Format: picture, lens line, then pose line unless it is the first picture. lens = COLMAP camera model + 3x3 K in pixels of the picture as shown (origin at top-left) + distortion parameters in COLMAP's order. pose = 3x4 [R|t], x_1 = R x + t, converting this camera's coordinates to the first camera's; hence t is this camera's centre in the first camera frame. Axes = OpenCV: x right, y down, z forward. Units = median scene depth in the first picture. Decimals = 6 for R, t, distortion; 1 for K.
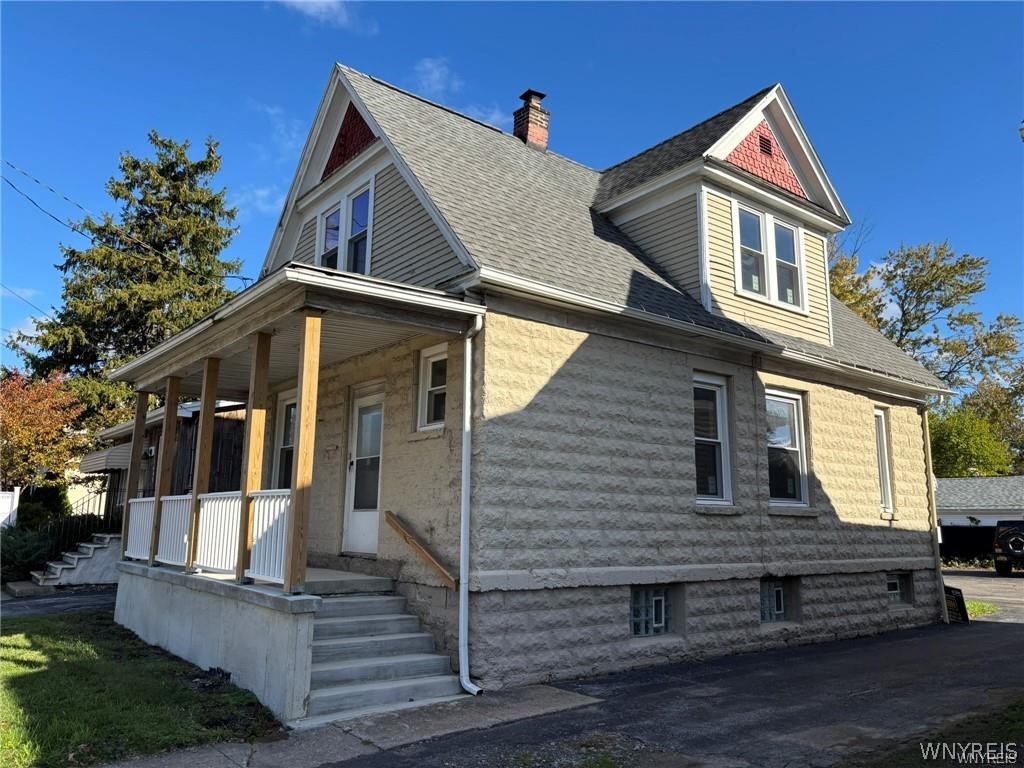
lens RADIAL K [[774.5, 0, 509.7], [0, 774.5, 388.7], [0, 0, 1]] dist [0.008177, 0.008100]
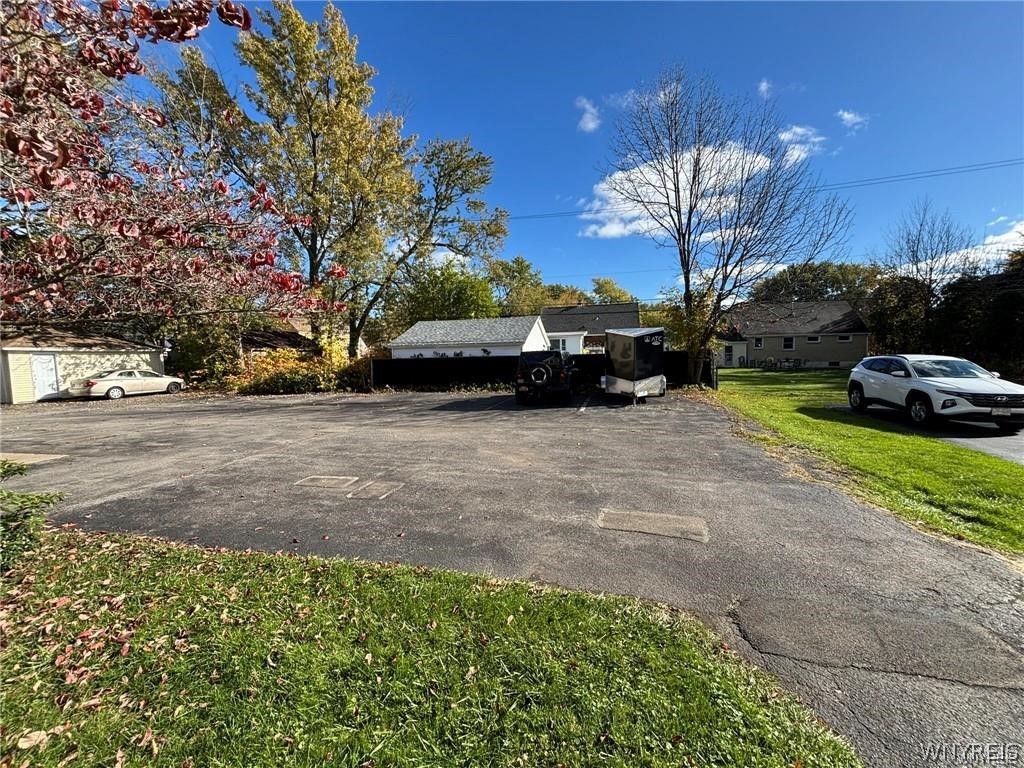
lens RADIAL K [[417.6, 0, 507.4], [0, 417.6, 385.2], [0, 0, 1]] dist [0.008258, -0.000372]
pose [[0.796182, -0.081500, 0.599543, 0.163264], [-0.066363, 0.973146, 0.220415, 0.053447], [-0.601407, -0.215278, 0.769393, 0.338479]]
